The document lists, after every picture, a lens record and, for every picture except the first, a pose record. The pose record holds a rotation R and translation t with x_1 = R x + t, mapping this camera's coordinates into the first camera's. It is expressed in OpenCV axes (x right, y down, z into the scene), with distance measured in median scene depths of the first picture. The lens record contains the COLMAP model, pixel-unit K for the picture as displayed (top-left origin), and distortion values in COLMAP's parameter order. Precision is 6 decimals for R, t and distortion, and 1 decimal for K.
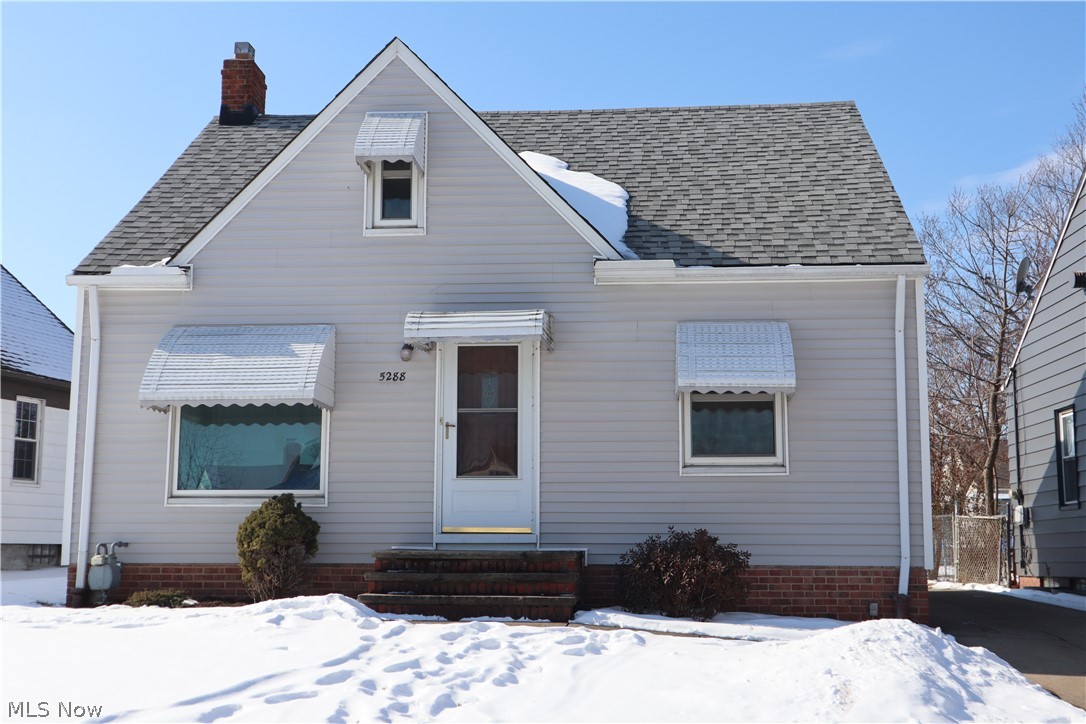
lens RADIAL K [[1359.0, 0, 543.0], [0, 1359.0, 362.0], [0, 0, 1]] dist [0.013339, 0.019665]
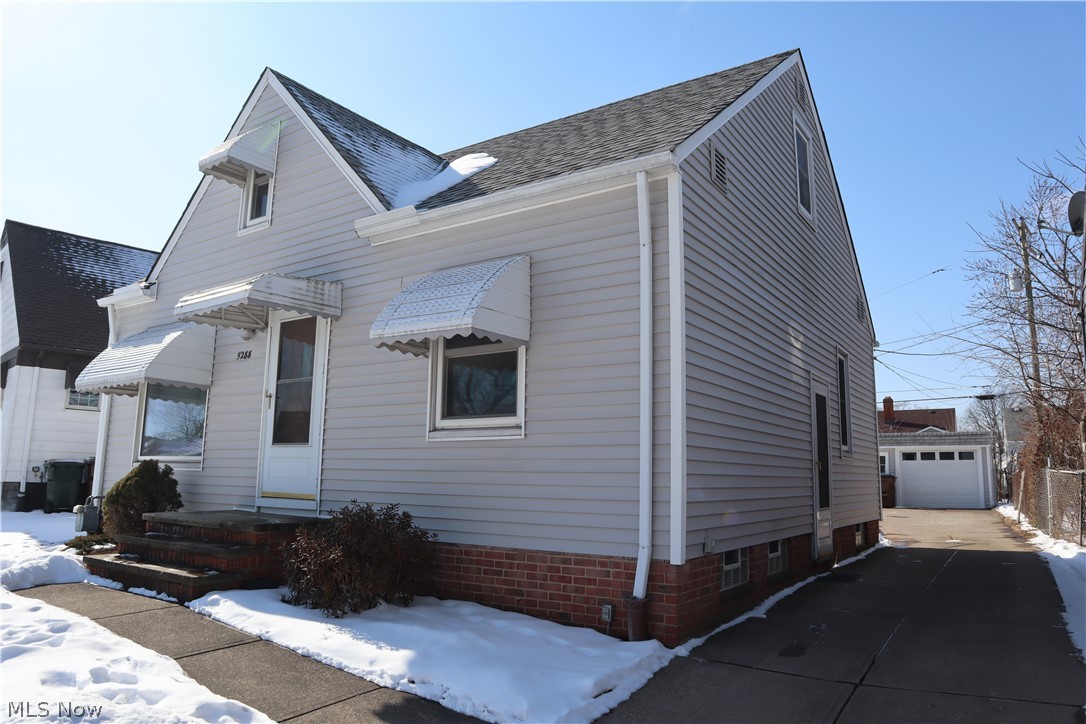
lens RADIAL K [[751.0, 0, 543.0], [0, 751.0, 362.0], [0, 0, 1]] dist [-0.141218, 0.116640]
pose [[0.872744, -0.067261, -0.483523, 0.413429], [0.057058, 0.997729, -0.035802, 0.054236], [0.484833, 0.003657, 0.874599, 0.612585]]
